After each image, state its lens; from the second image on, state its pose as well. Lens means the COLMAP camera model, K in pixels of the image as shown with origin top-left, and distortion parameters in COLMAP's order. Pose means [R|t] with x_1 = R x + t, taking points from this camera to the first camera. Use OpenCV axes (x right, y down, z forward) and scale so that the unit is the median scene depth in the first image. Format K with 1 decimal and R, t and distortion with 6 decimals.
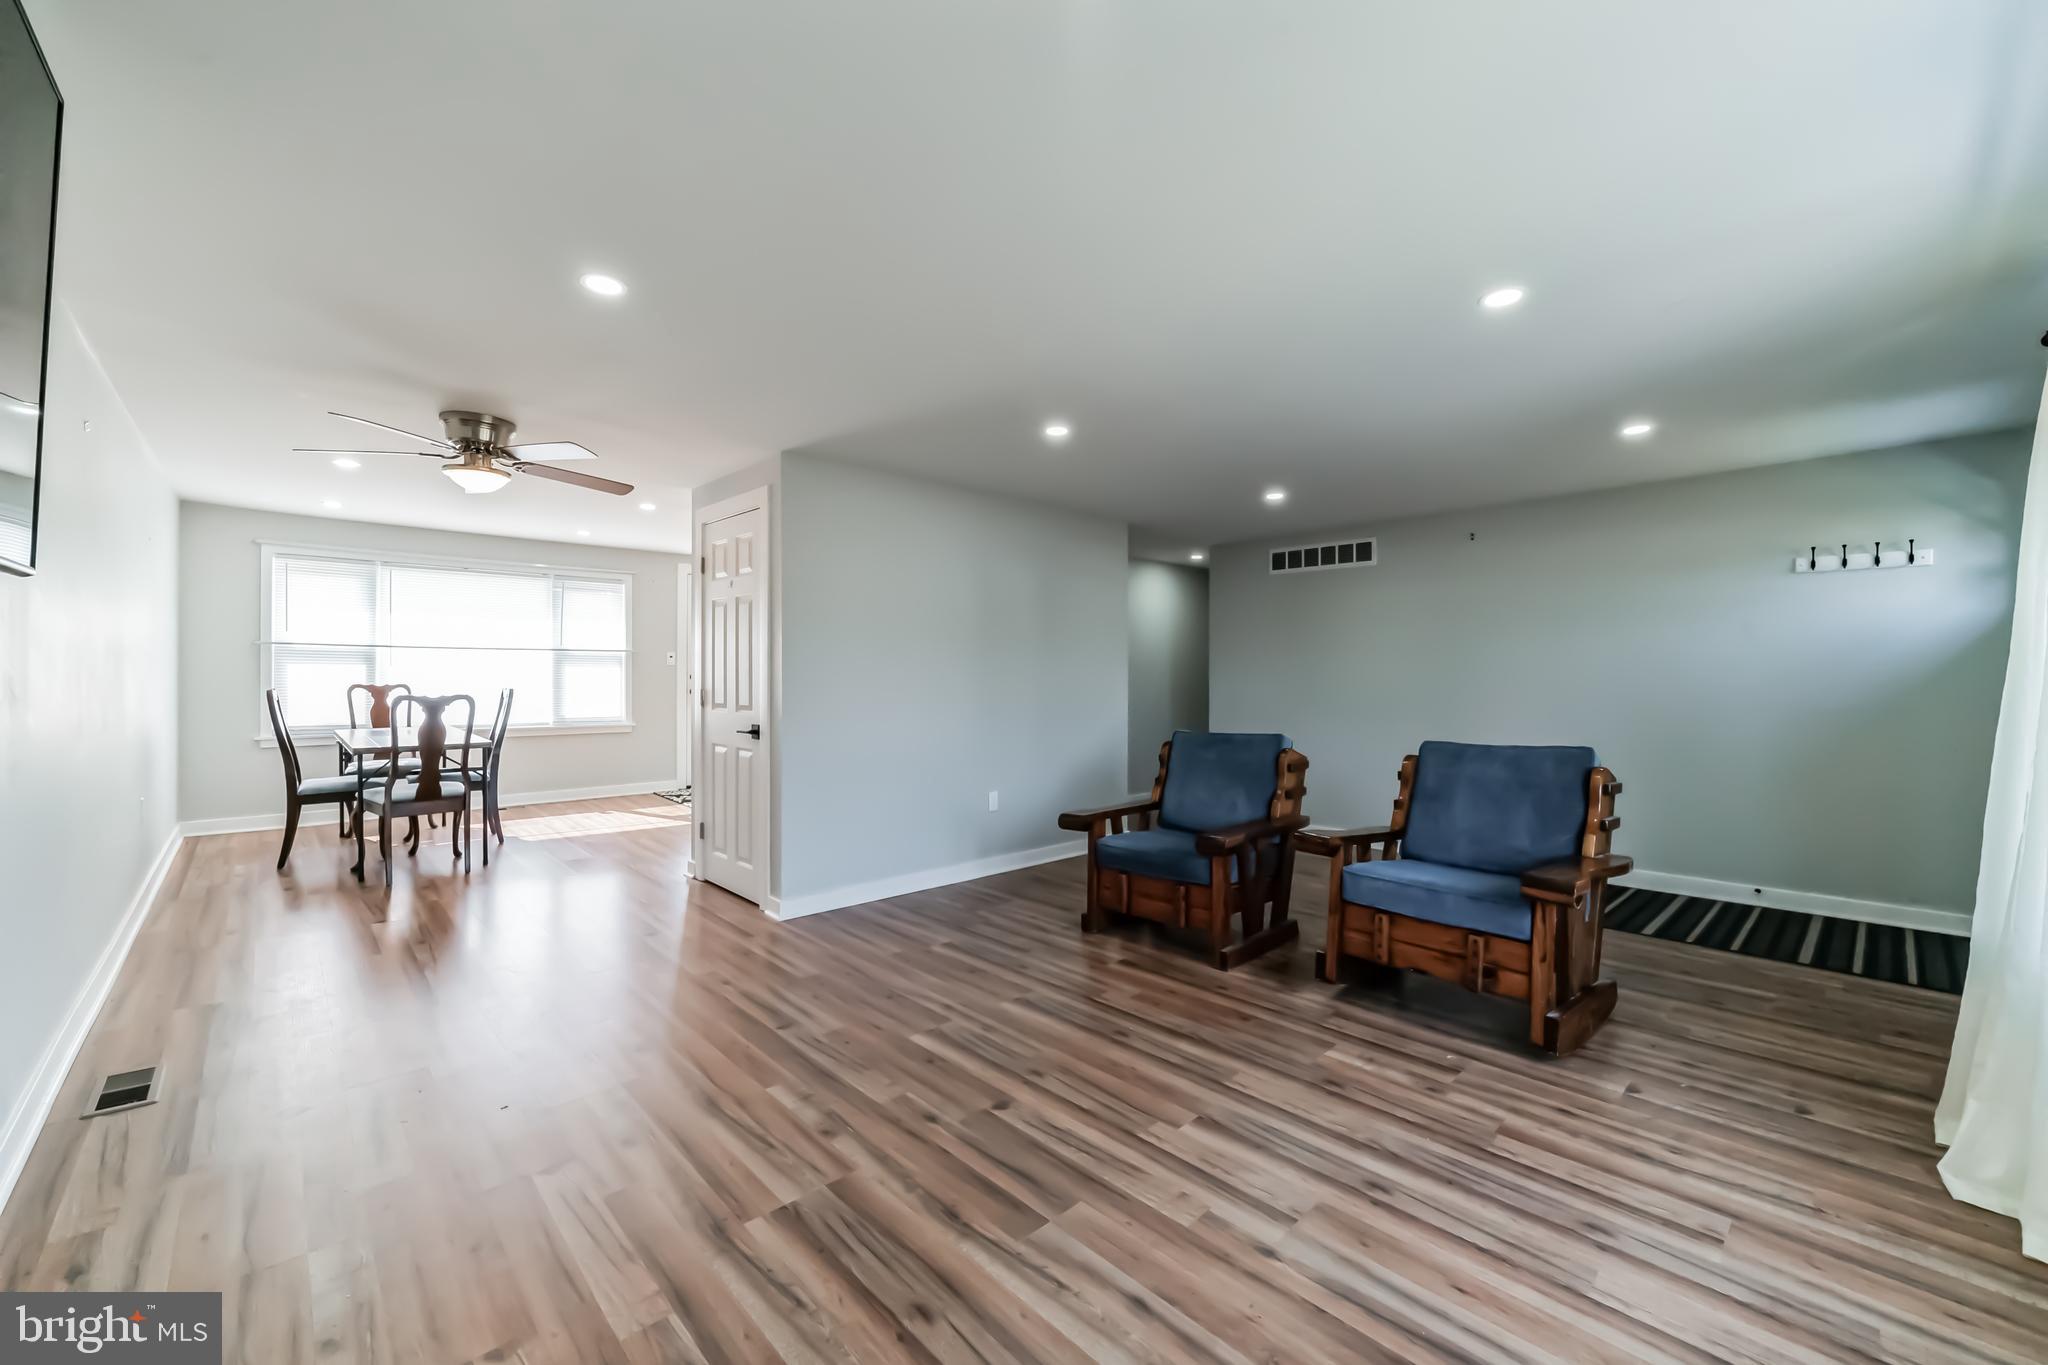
lens RADIAL K [[846.3, 0, 1027.6], [0, 846.3, 640.5], [0, 0, 1]] dist [0.000300, -0.000049]
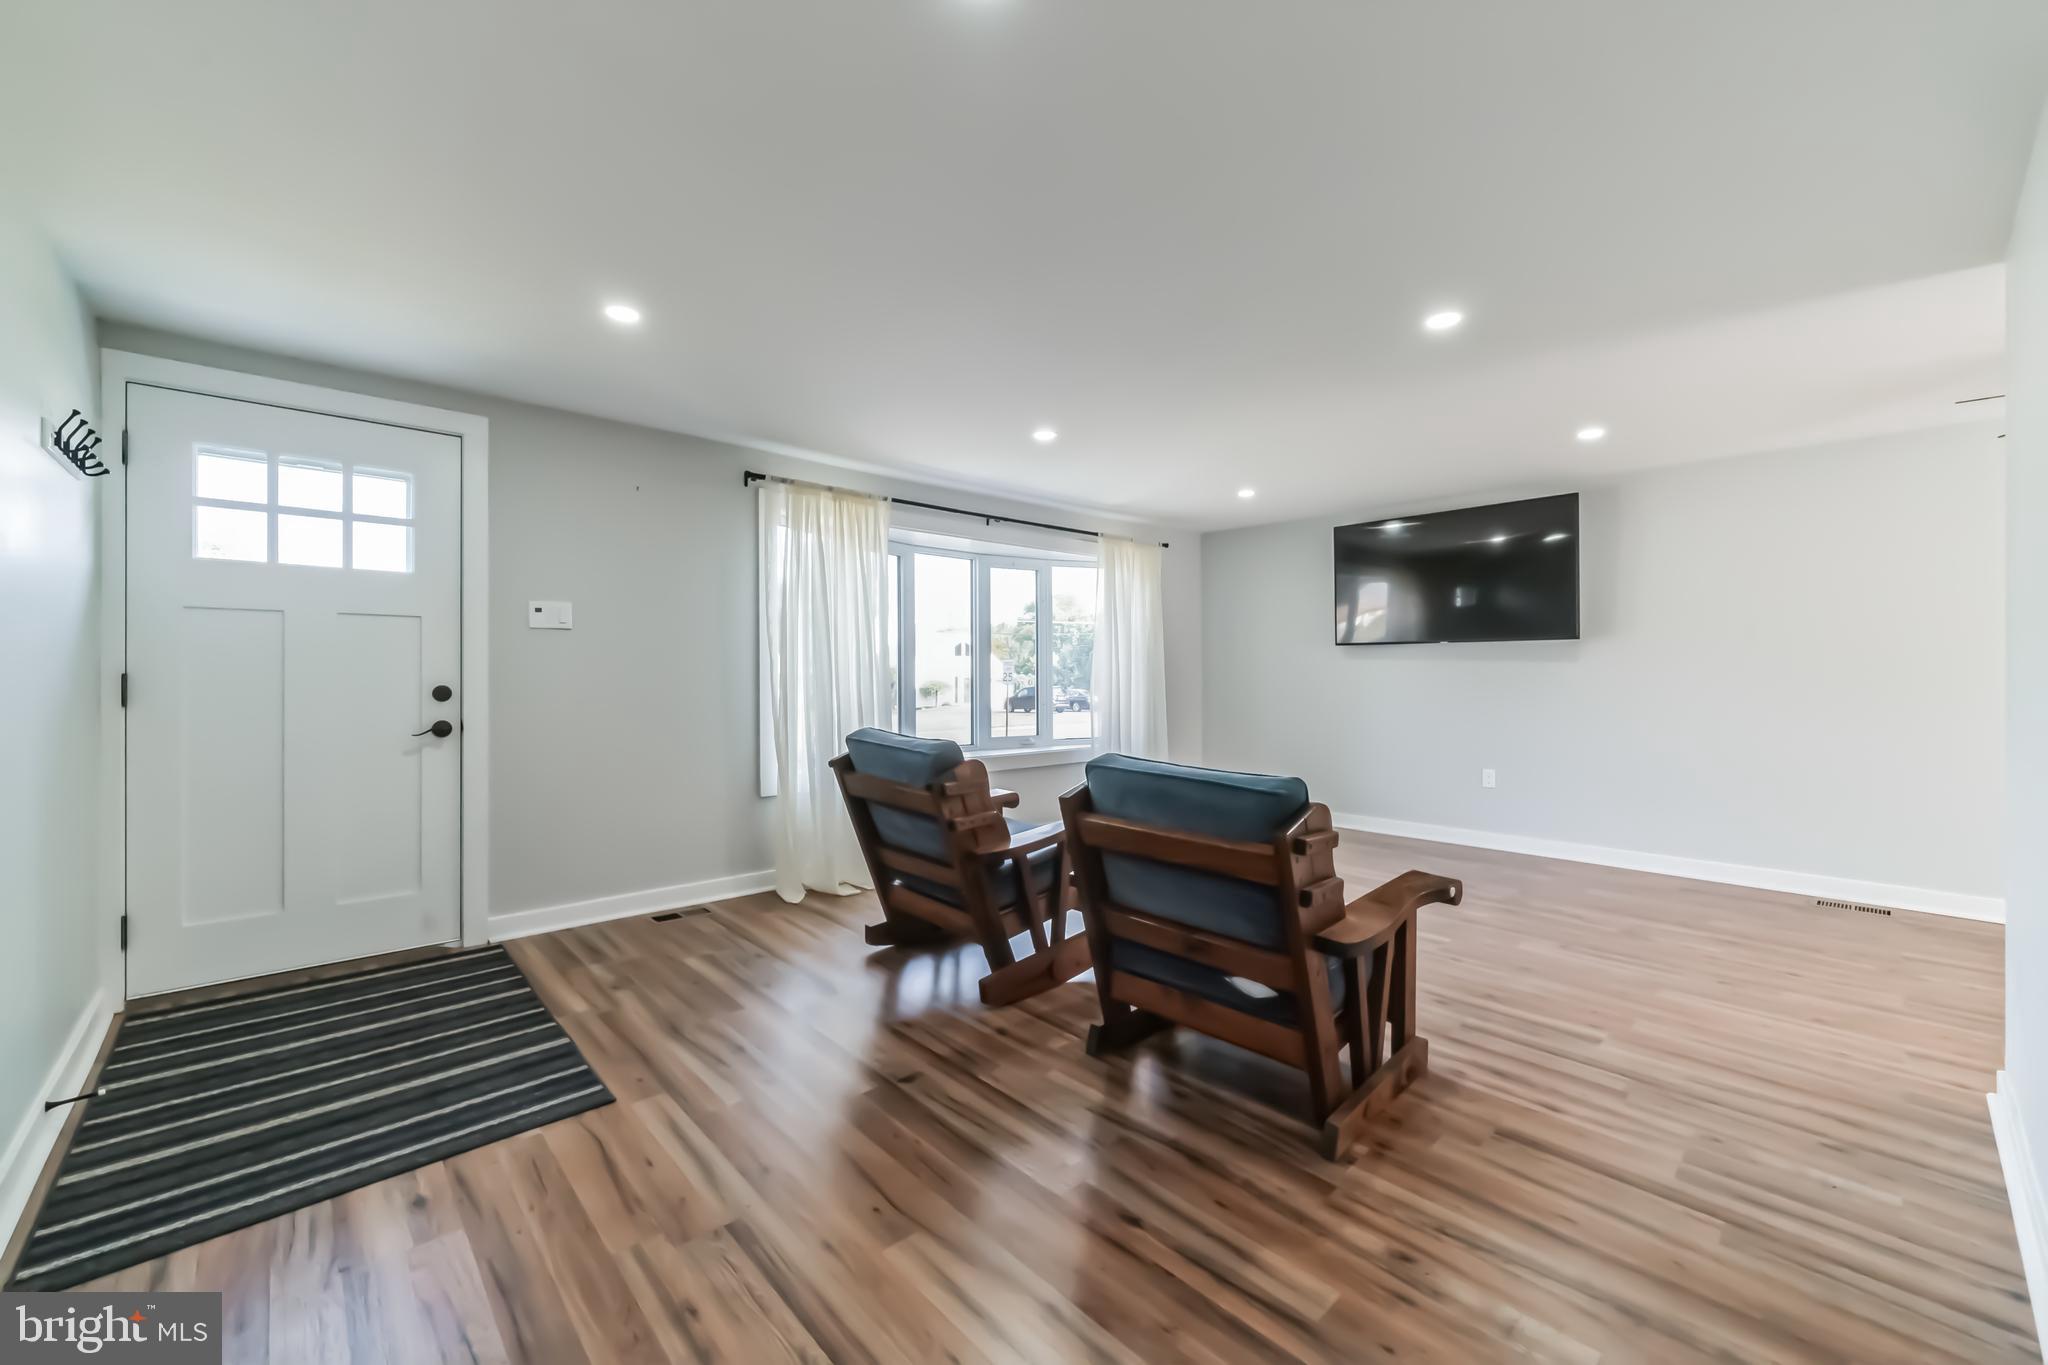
lens RADIAL K [[820.7, 0, 1013.5], [0, 820.7, 665.1], [0, 0, 1]] dist [-0.003150, -0.000122]
pose [[-0.999908, -0.002453, 0.013358, 0.367252], [-0.003005, 0.999137, -0.041422, 0.073781], [-0.013244, -0.041458, -0.999052, 1.643819]]
